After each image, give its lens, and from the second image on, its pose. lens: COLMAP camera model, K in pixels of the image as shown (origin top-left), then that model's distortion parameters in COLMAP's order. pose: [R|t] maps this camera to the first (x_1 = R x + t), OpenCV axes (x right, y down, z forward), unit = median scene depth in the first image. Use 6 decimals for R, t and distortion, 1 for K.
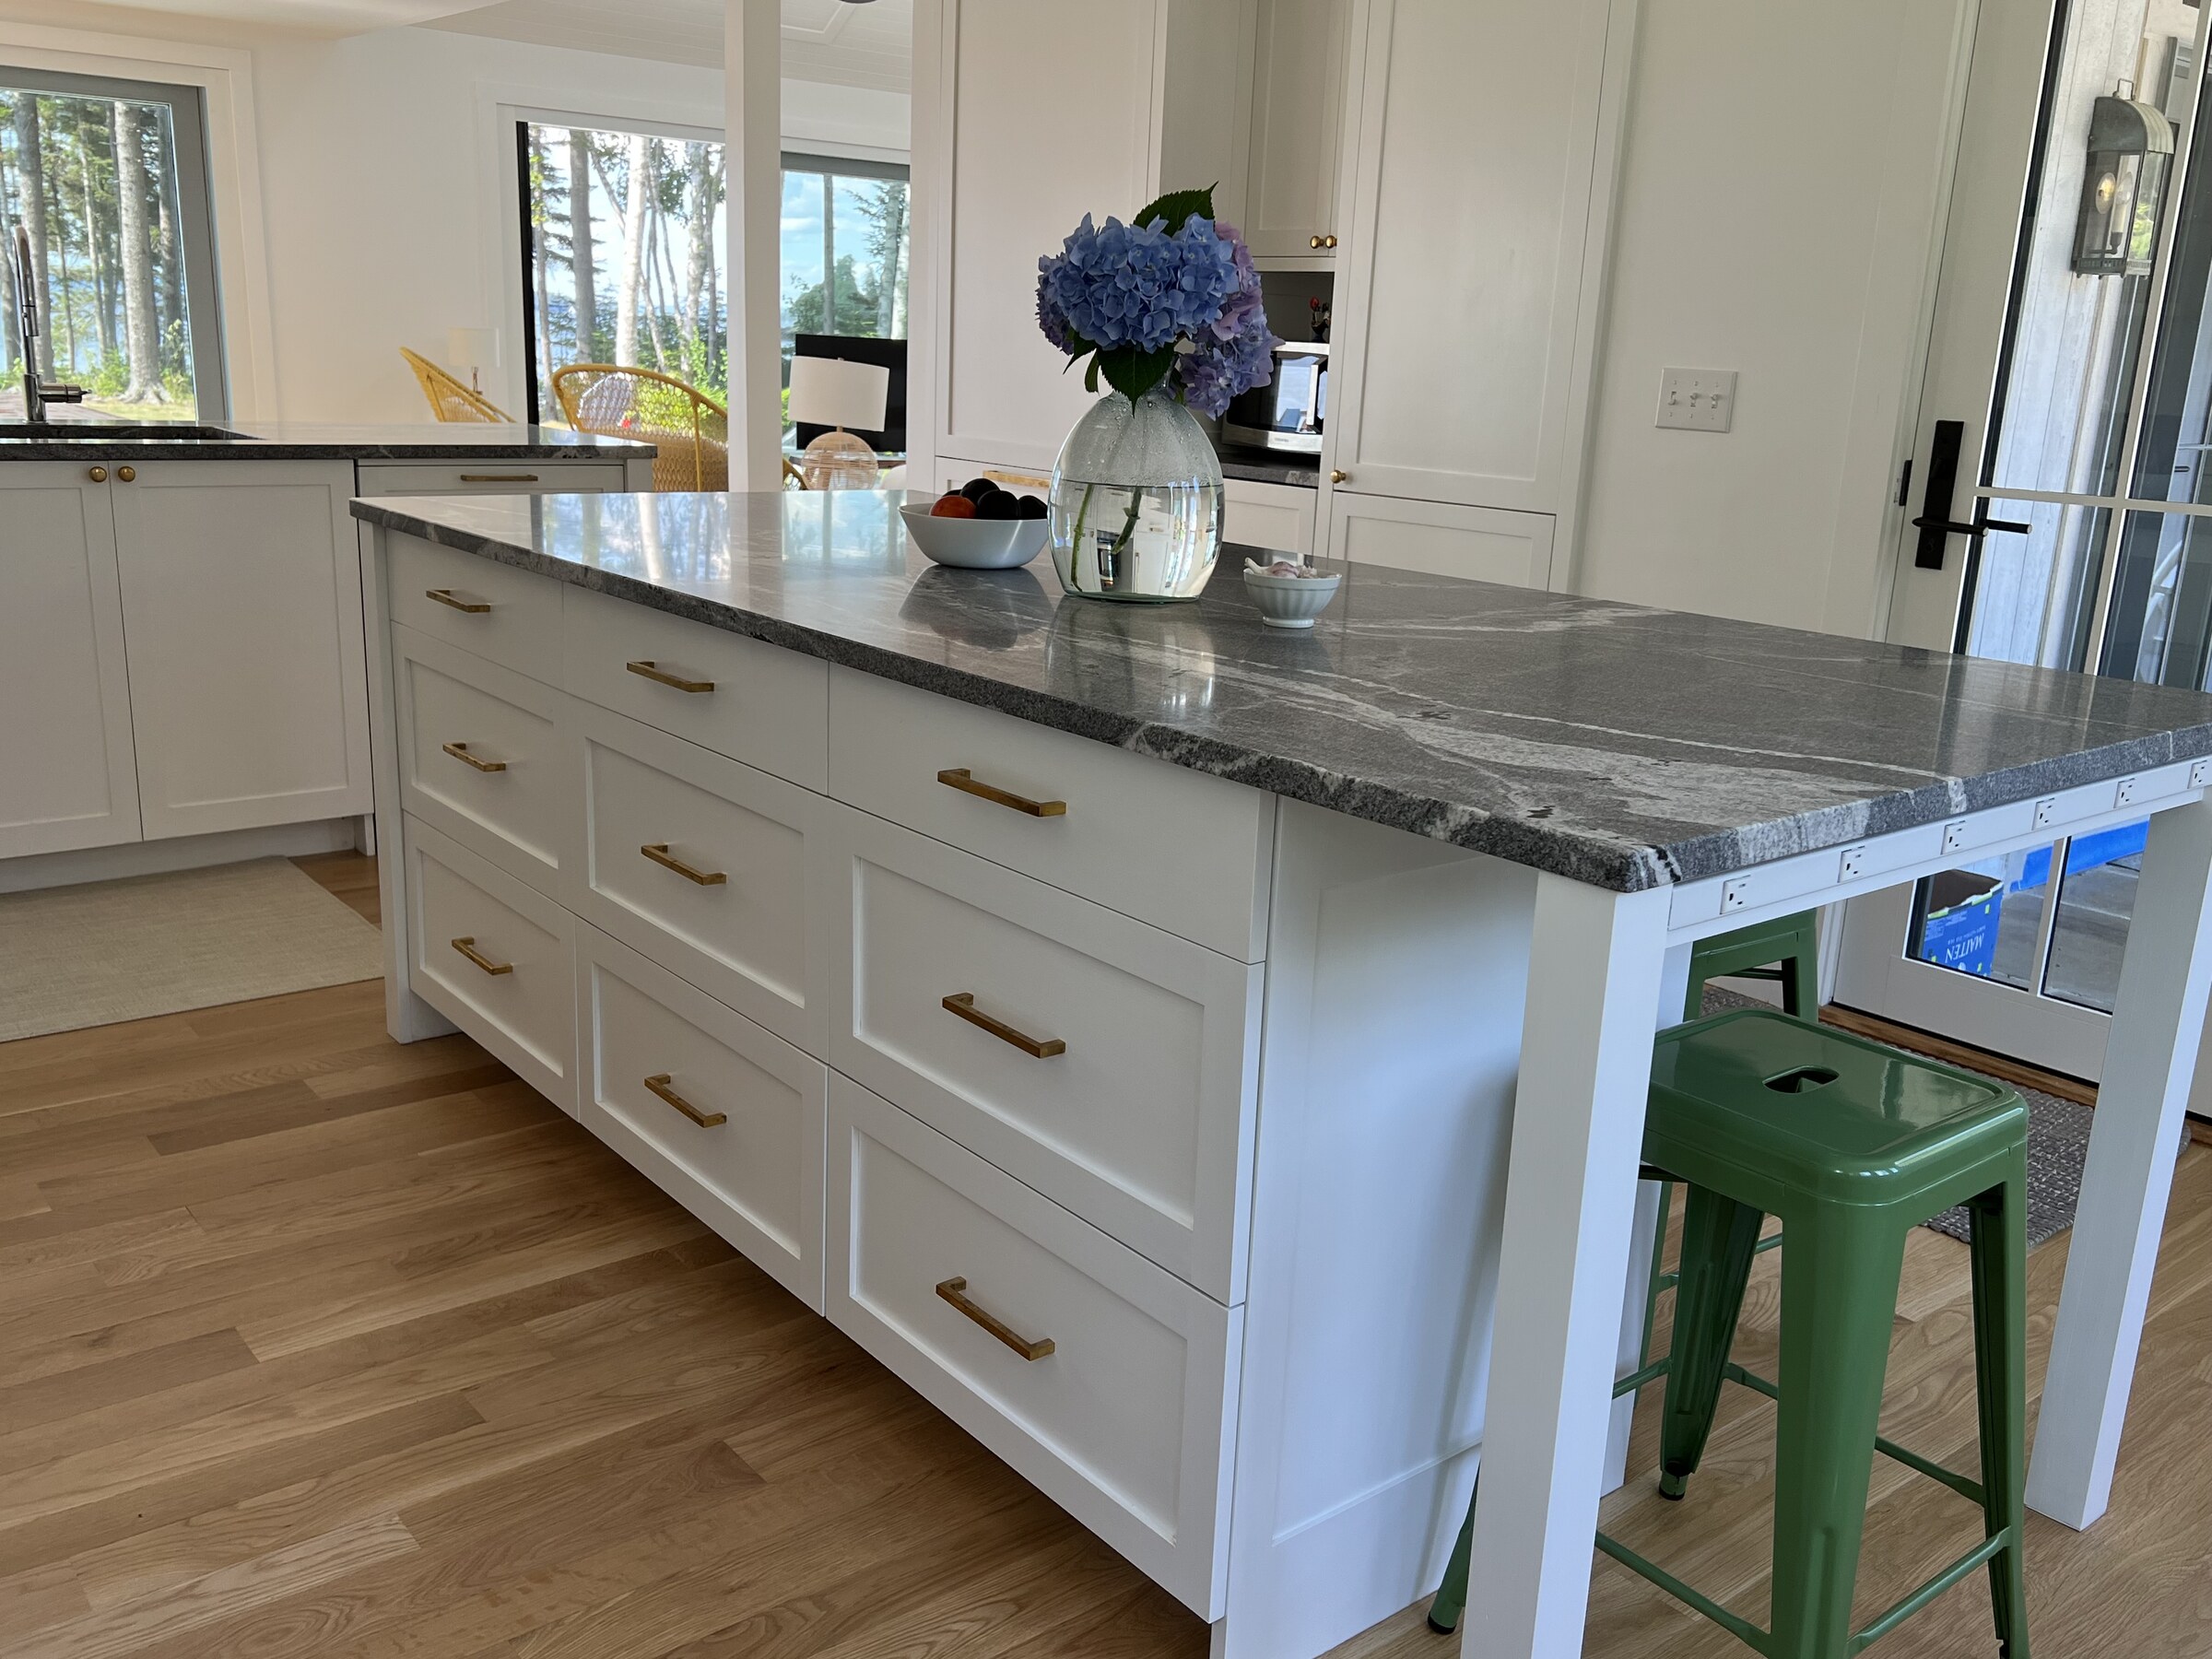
lens RADIAL K [[1888.6, 0, 1103.9], [0, 1888.6, 835.3], [0, 0, 1]] dist [0.047878, -0.049707]
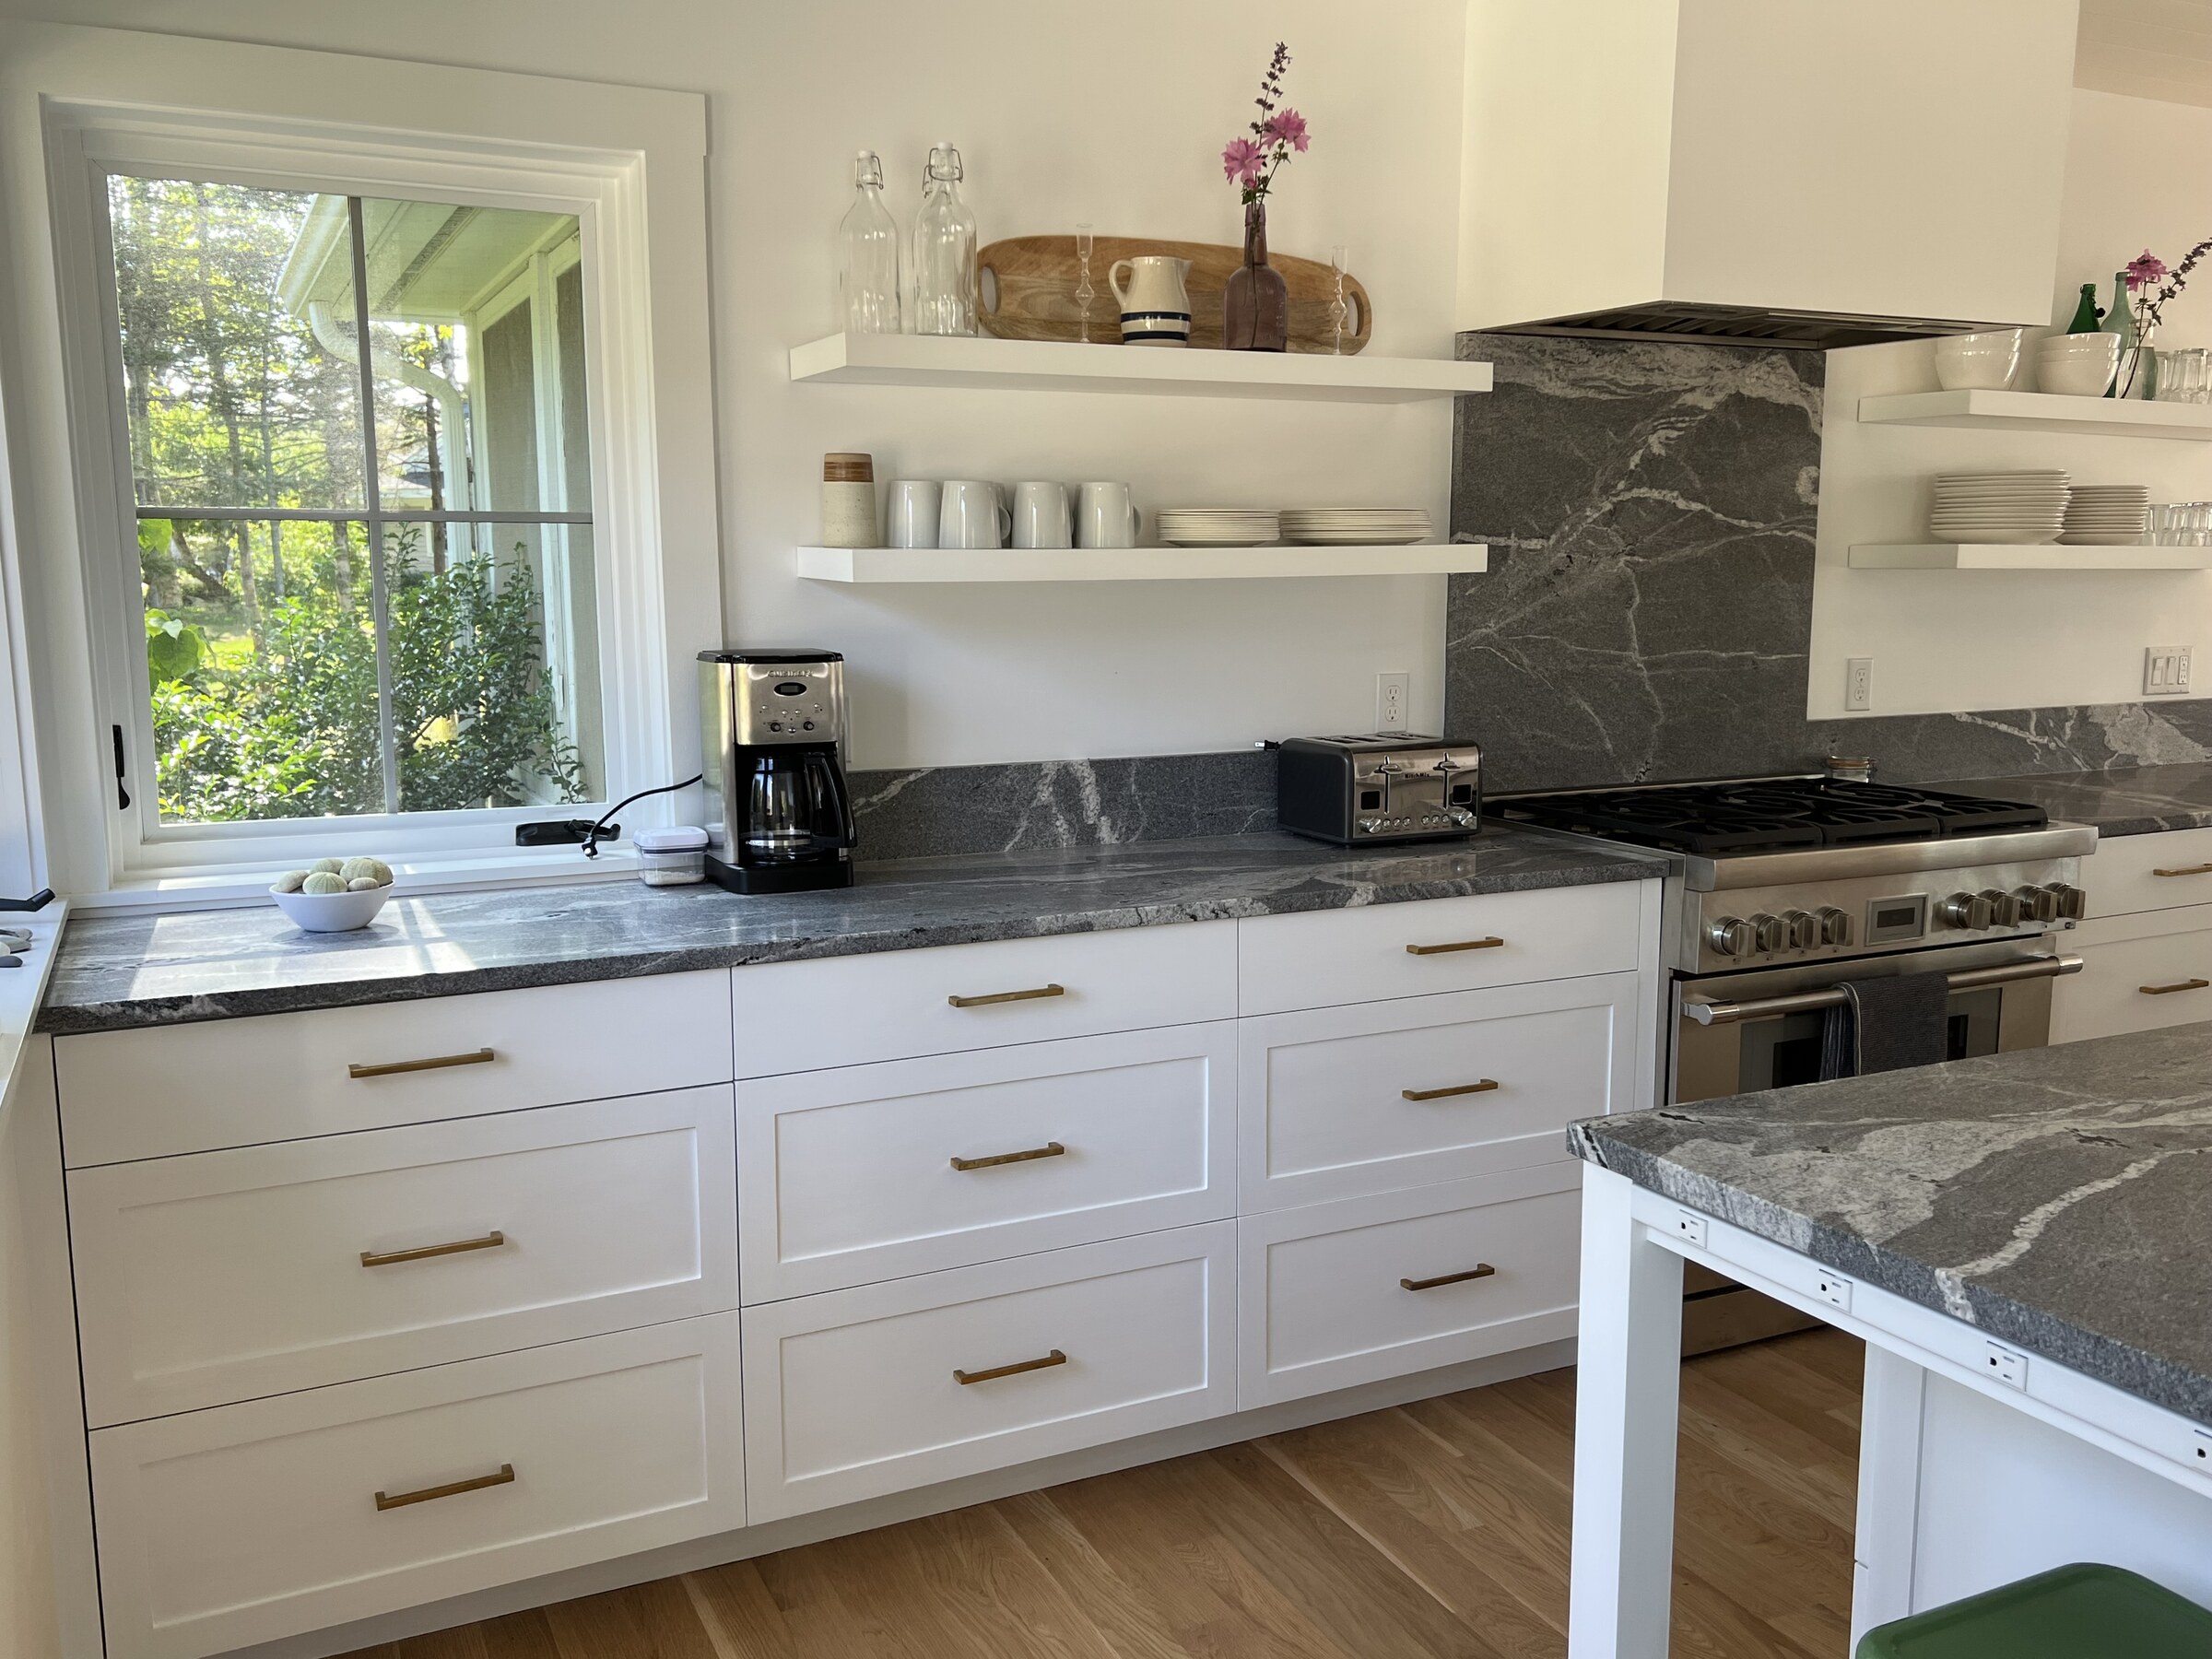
lens RADIAL K [[1888.6, 0, 1120.7], [0, 1888.6, 860.5], [0, 0, 1]] dist [0.047878, -0.049707]
pose [[-0.221896, 0.109858, -0.968862, 0.822496], [-0.257124, 0.951871, 0.166820, -0.158032], [0.940558, 0.286134, -0.182969, 0.429537]]
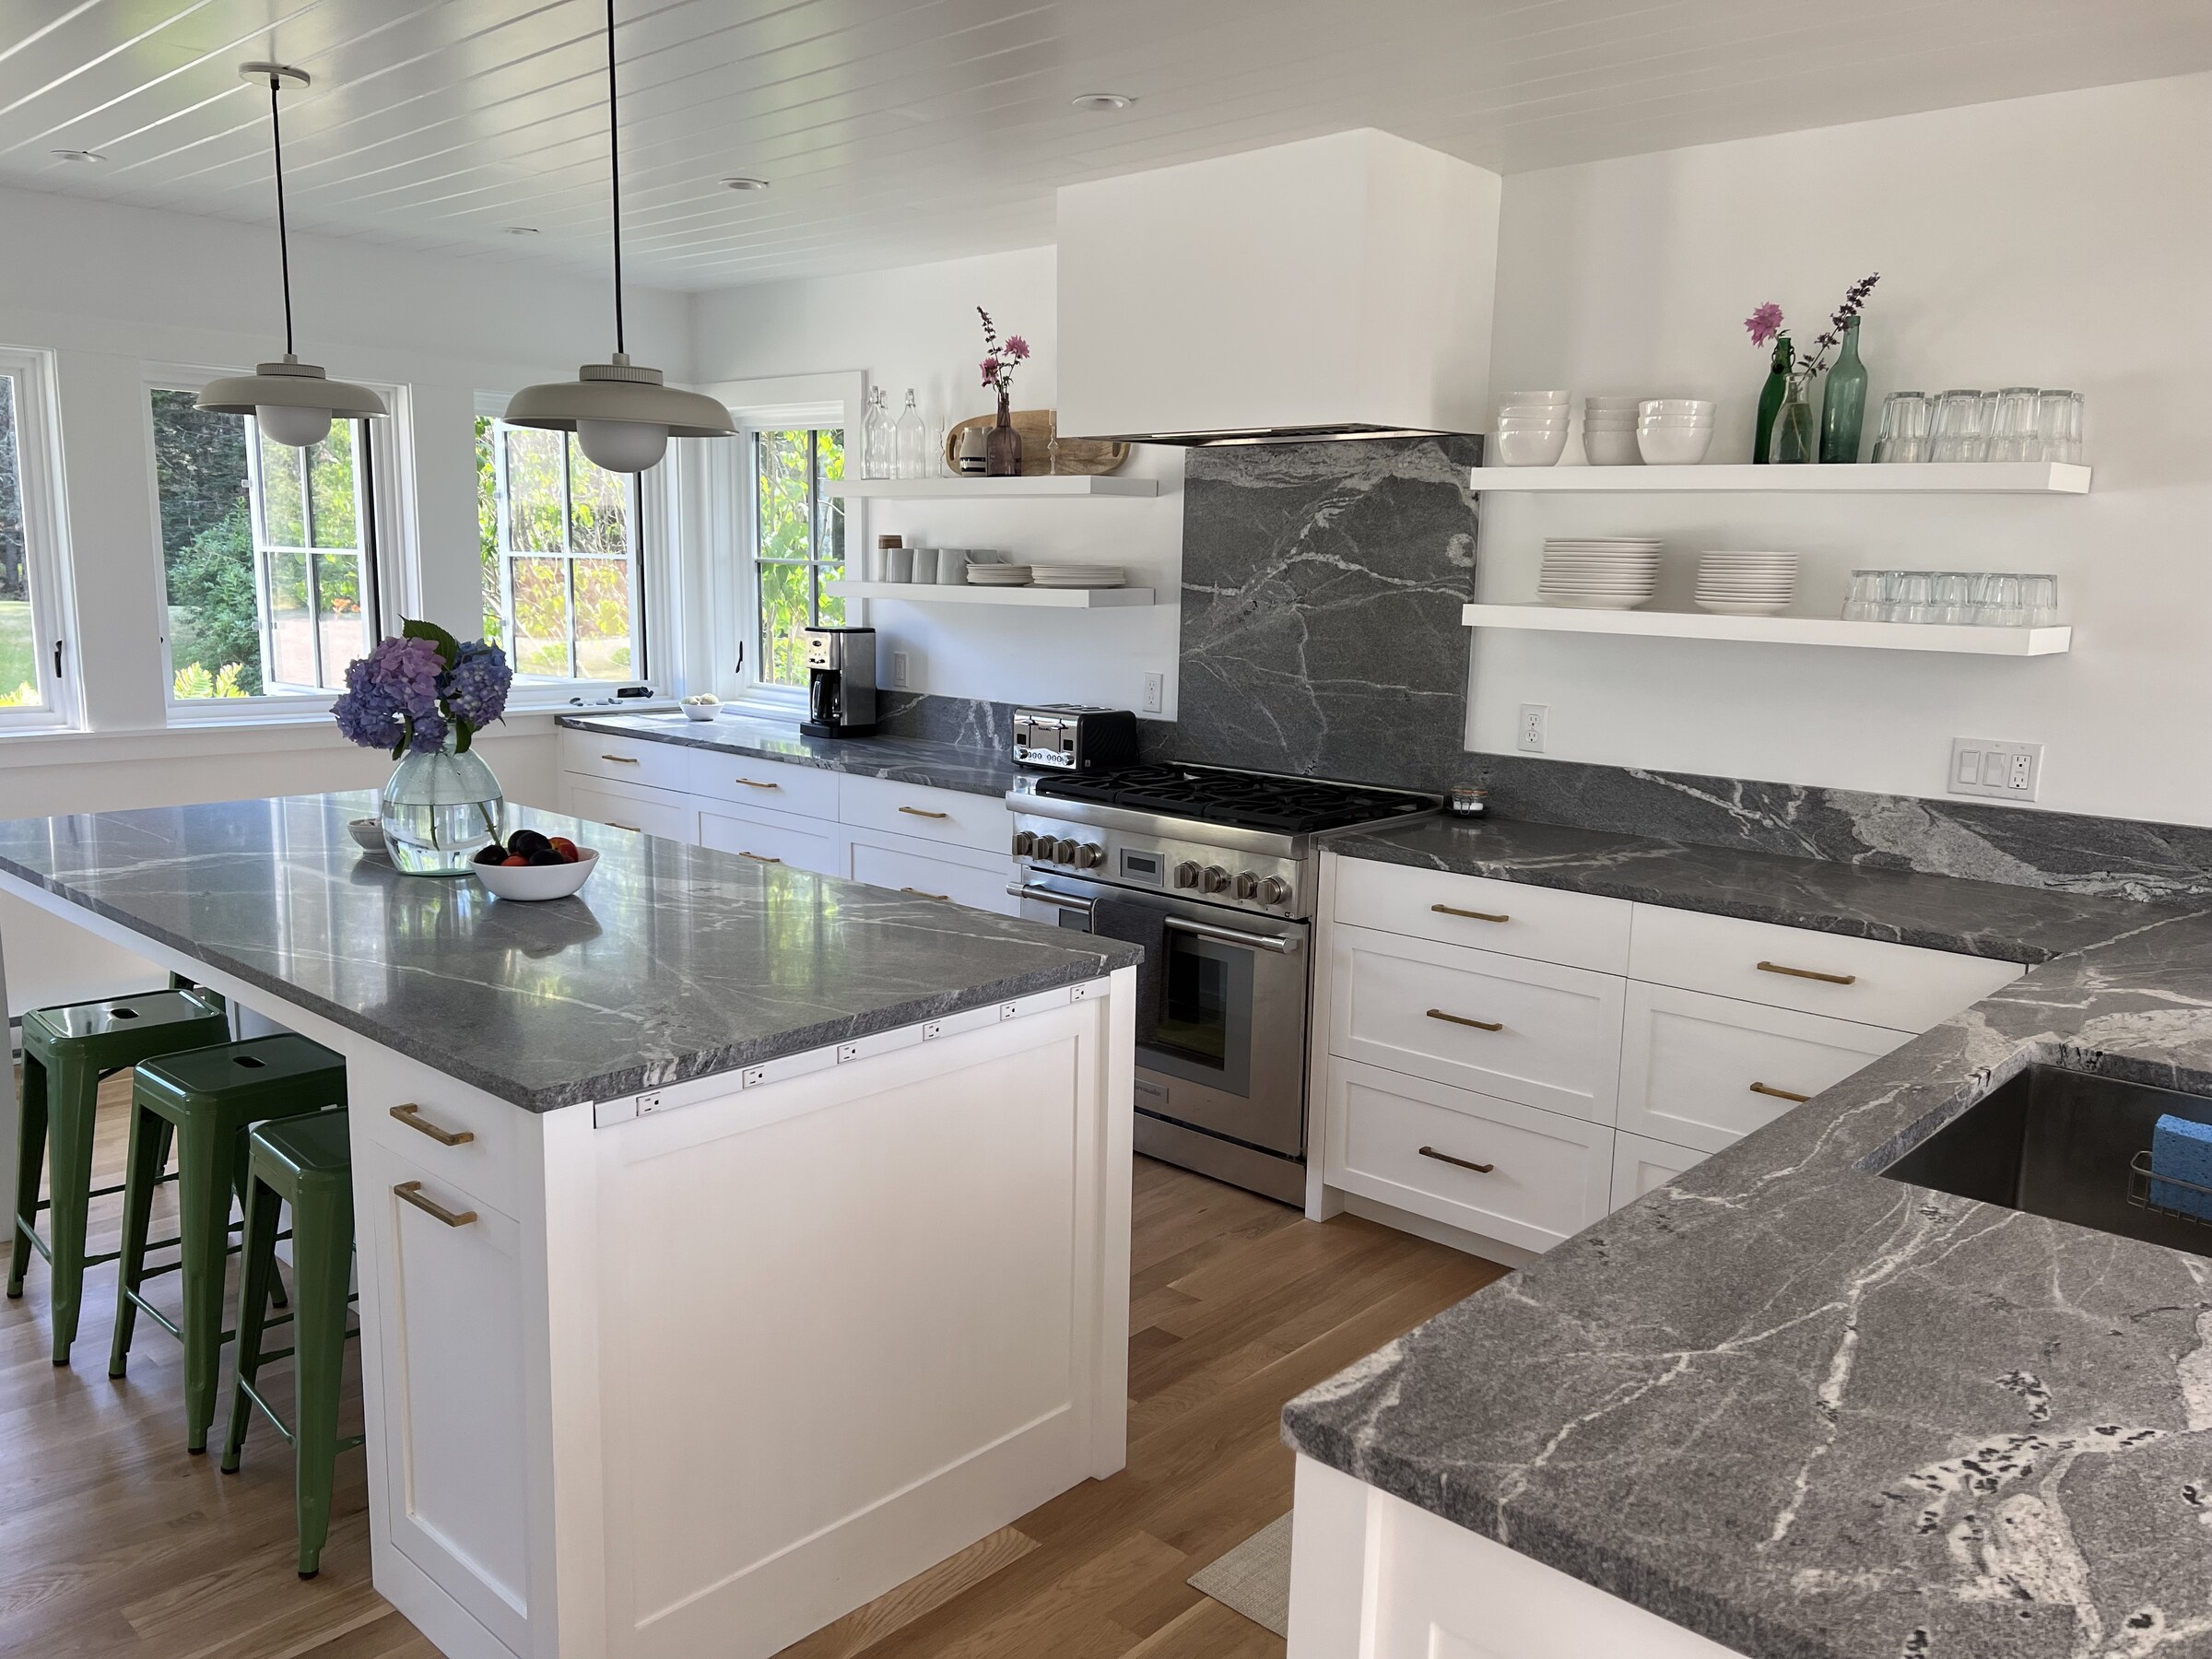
lens RADIAL K [[1661.2, 0, 1108.0], [0, 1661.2, 867.6], [0, 0, 1]] dist [0.048528, -0.050642]
pose [[-0.987387, -0.039295, -0.153371, -0.287298], [-0.100859, 0.902827, 0.418009, -0.704587], [0.122042, 0.428205, -0.895403, 2.140192]]
